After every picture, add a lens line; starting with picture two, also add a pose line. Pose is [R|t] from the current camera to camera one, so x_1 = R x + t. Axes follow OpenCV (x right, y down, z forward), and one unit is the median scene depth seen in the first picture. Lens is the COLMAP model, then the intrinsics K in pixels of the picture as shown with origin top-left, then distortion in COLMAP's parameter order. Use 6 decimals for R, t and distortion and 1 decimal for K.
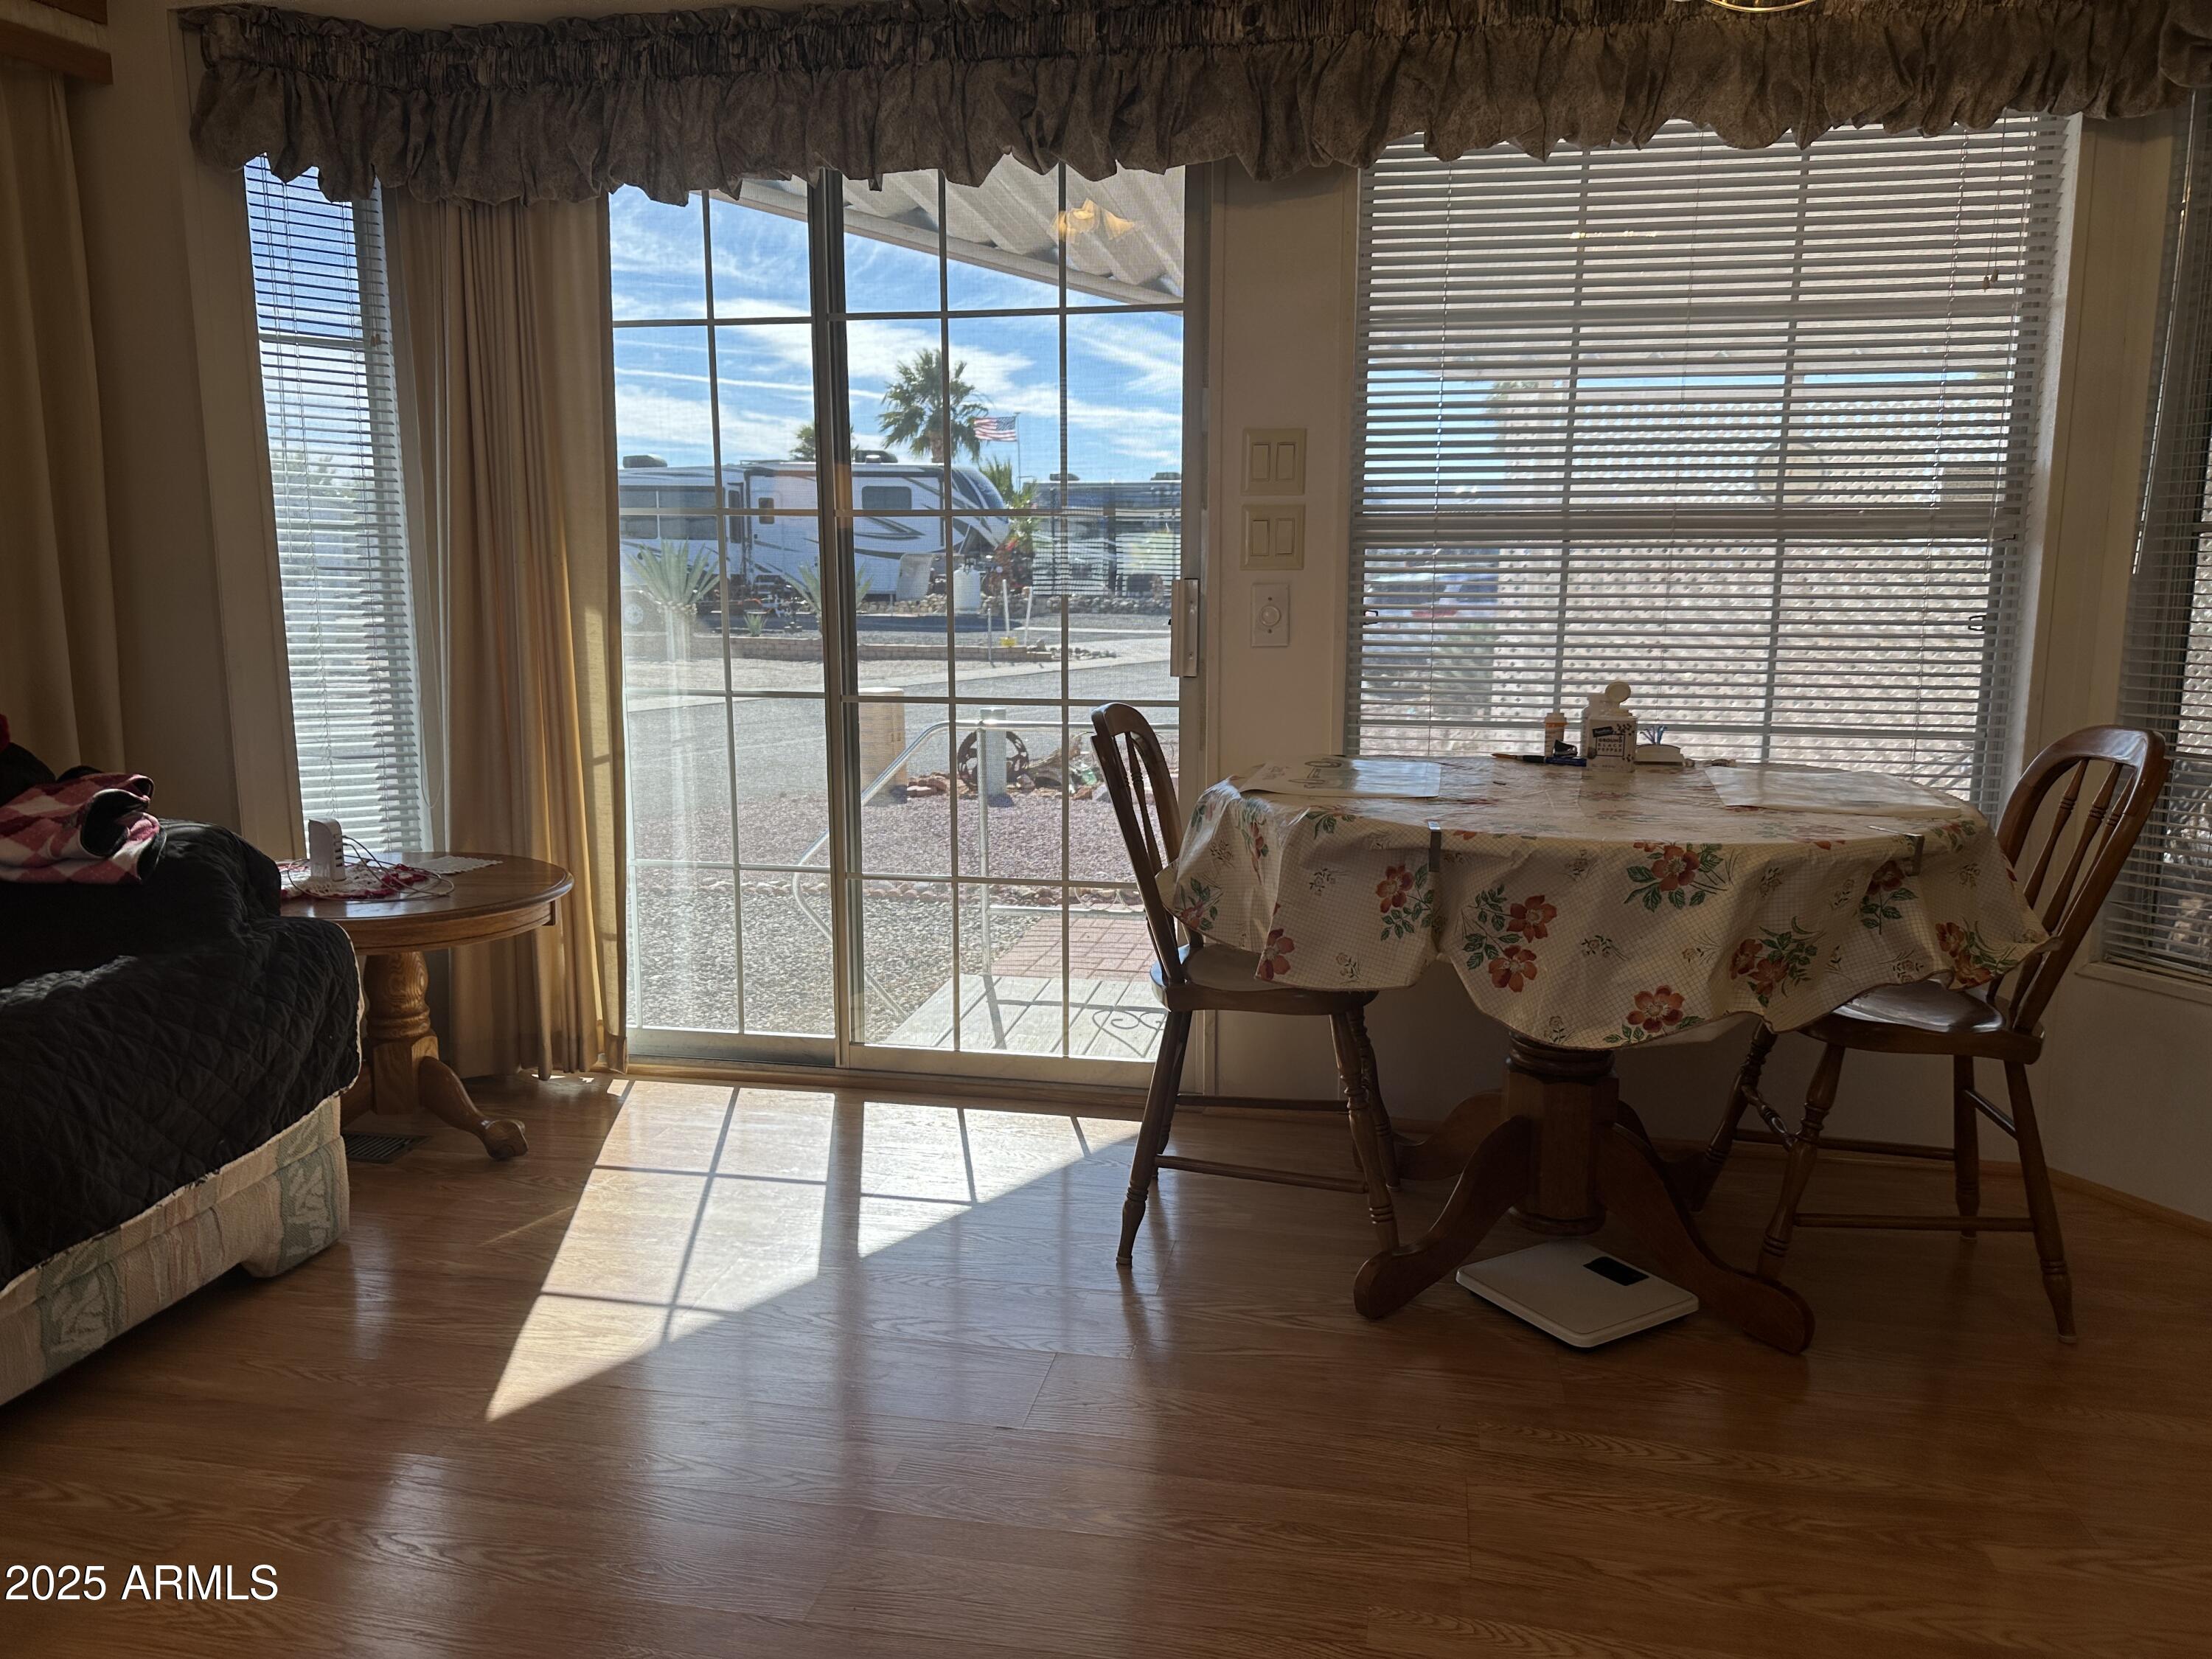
lens RADIAL K [[1580.8, 0, 1106.0], [0, 1580.8, 829.5], [0, 0, 1]] dist [0.000642, -0.001971]
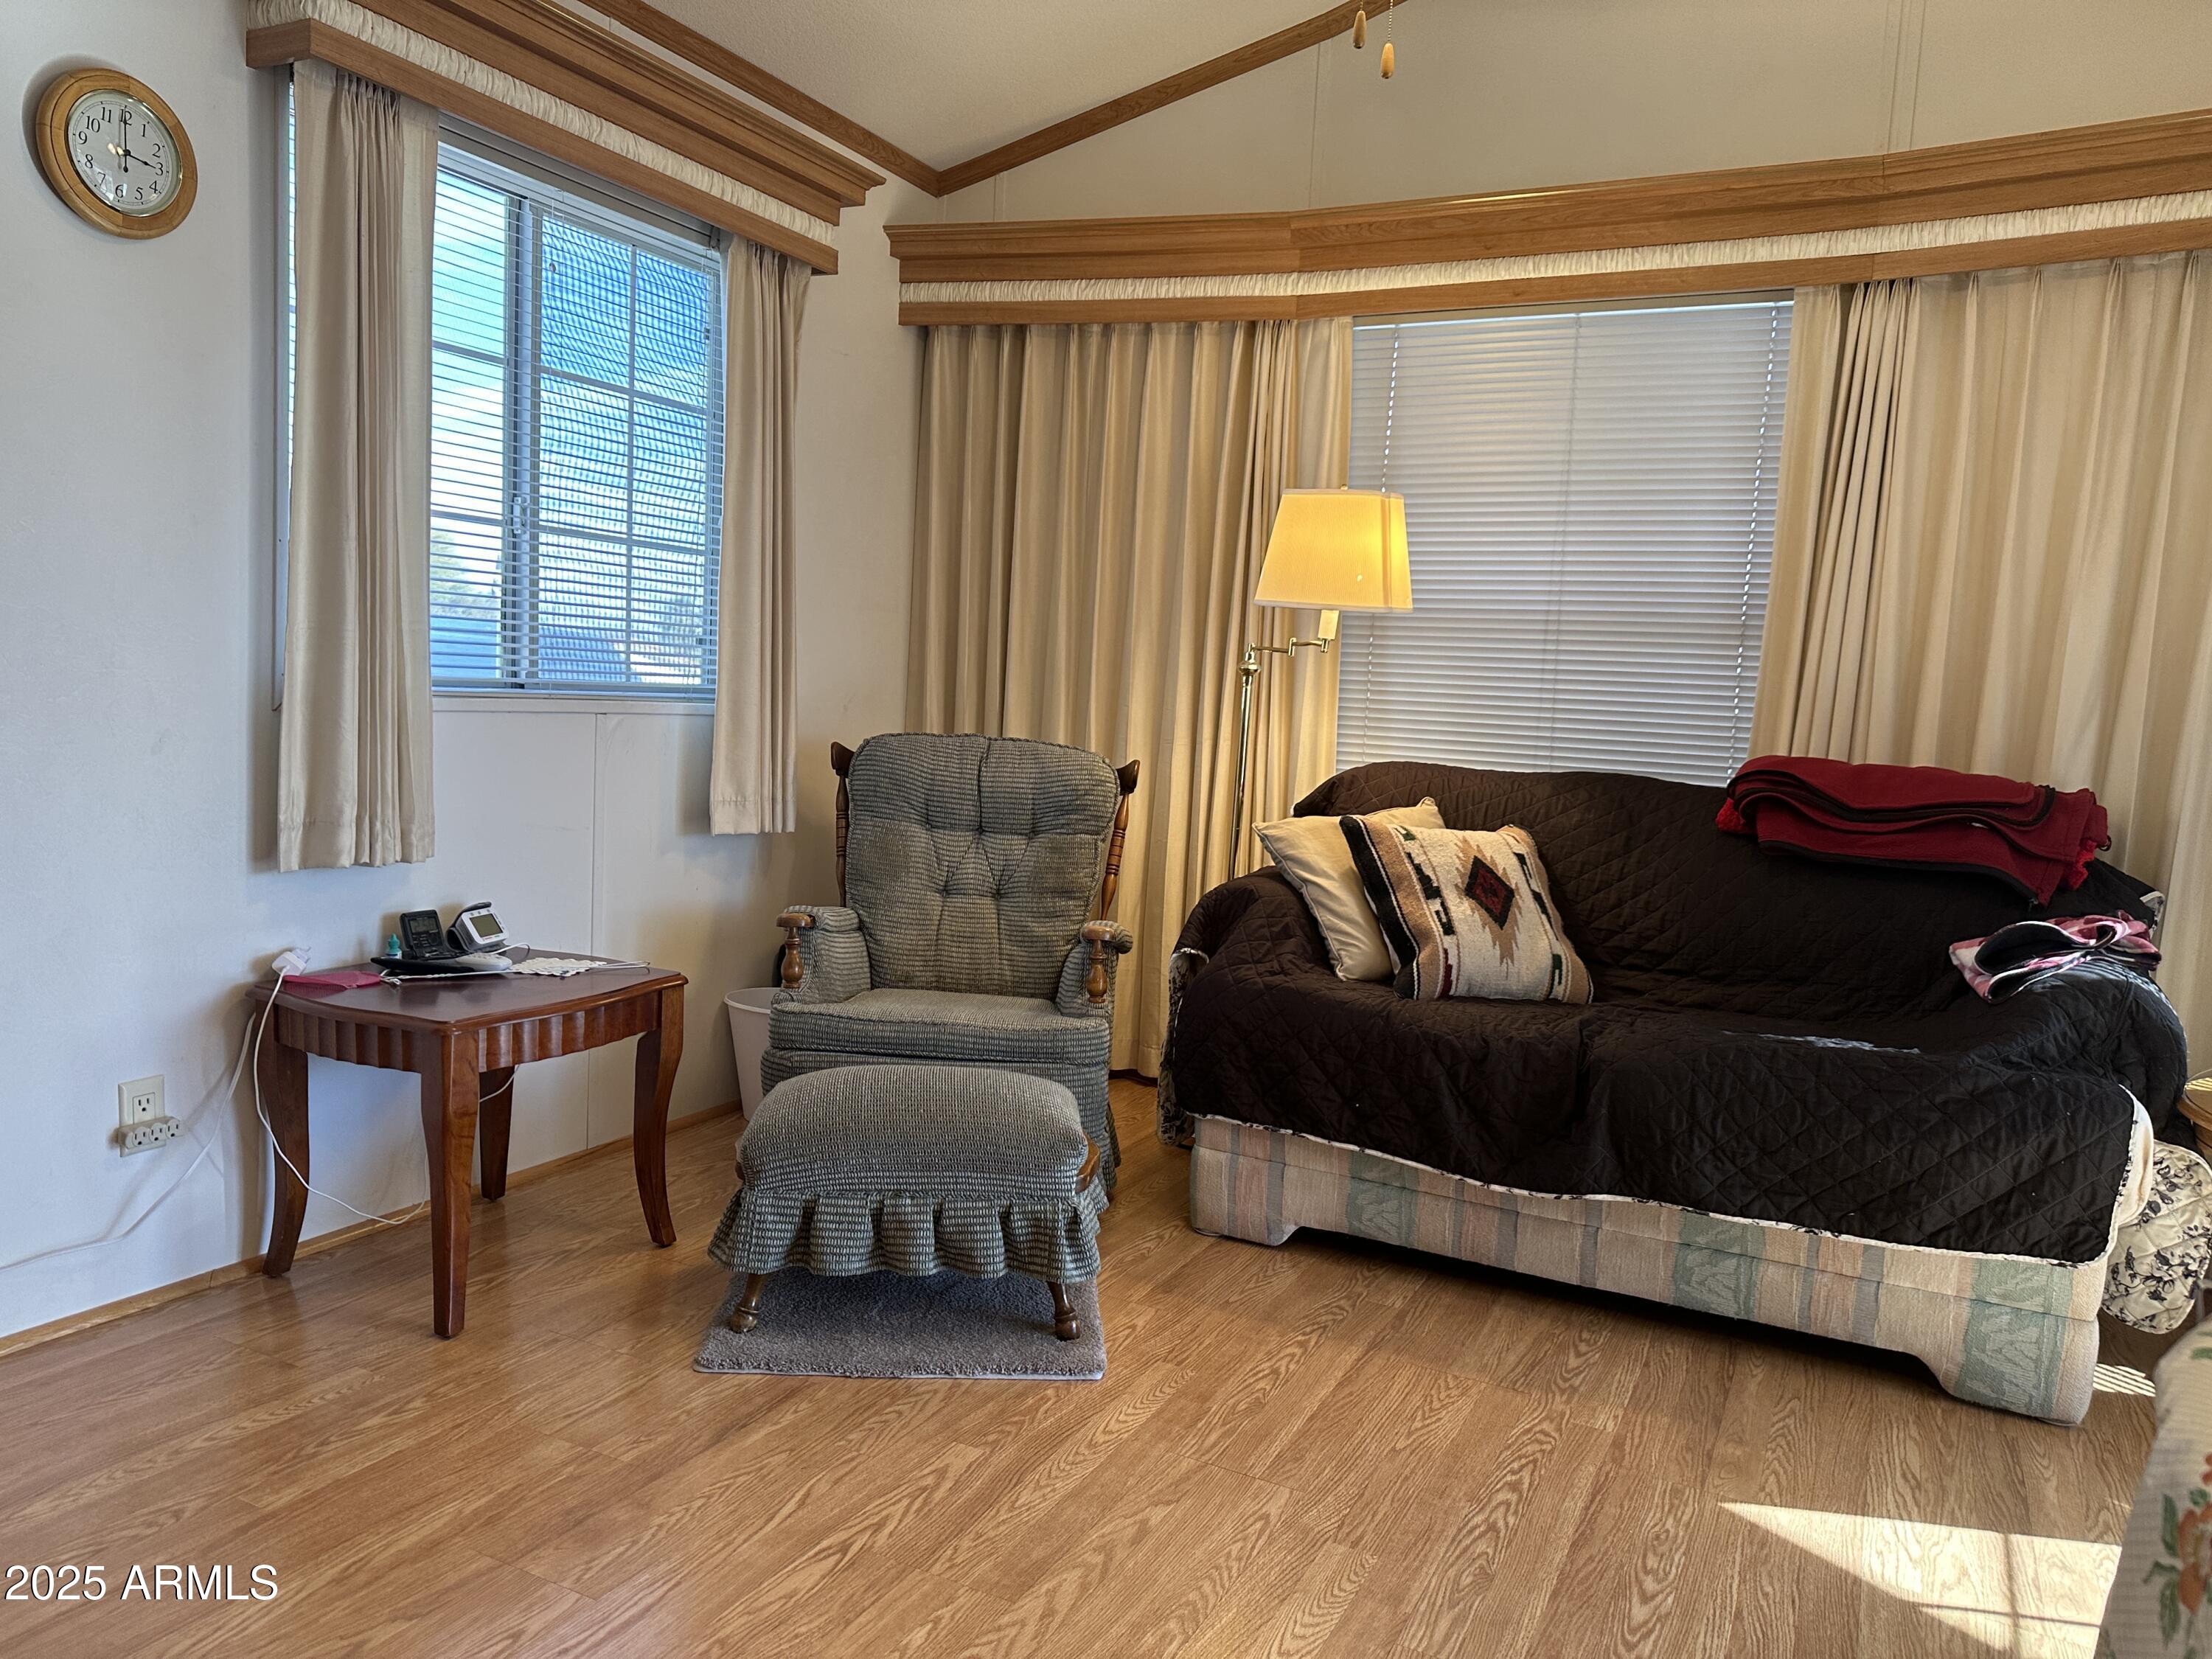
lens RADIAL K [[1580.8, 0, 1106.0], [0, 1580.8, 829.5], [0, 0, 1]] dist [0.000642, -0.001971]
pose [[-0.286963, 0.077839, -0.954774, 0.671248], [-0.203976, 0.968871, 0.140294, -0.121911], [0.935973, 0.235010, -0.262153, 0.762462]]
